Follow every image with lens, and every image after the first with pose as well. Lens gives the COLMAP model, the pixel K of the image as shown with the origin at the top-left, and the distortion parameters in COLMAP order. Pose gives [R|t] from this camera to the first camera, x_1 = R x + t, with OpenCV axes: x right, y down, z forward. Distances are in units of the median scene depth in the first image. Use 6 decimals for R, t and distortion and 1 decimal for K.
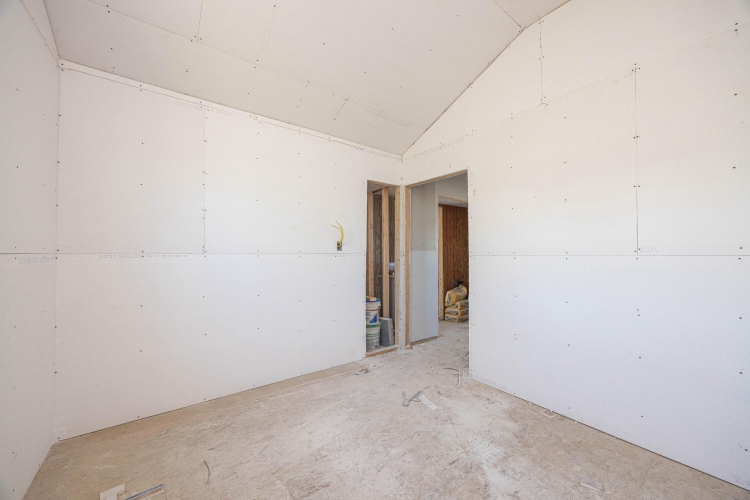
lens RADIAL K [[298.5, 0, 375.6], [0, 298.5, 251.1], [0, 0, 1]] dist [-0.001325, -0.000155]
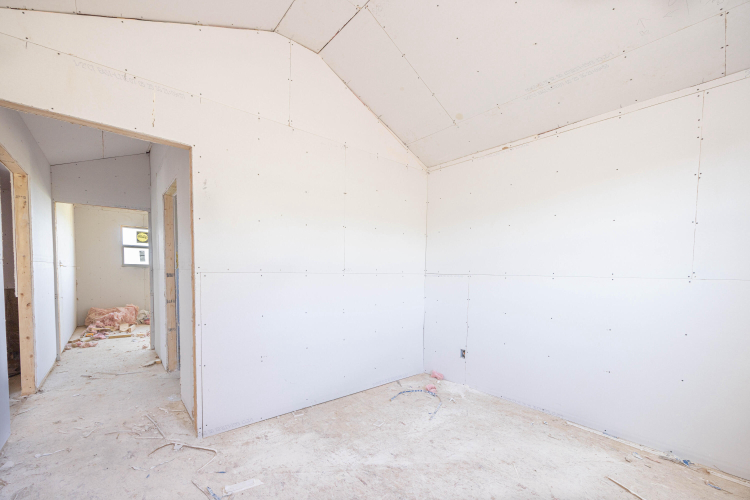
lens RADIAL K [[298.5, 0, 378.0], [0, 298.5, 286.6], [0, 0, 1]] dist [-0.001325, -0.000155]
pose [[-0.071930, -0.048195, 0.996245, -0.548691], [-0.027459, 0.998549, 0.046324, 0.006409], [-0.997032, -0.024024, -0.073149, 0.803199]]
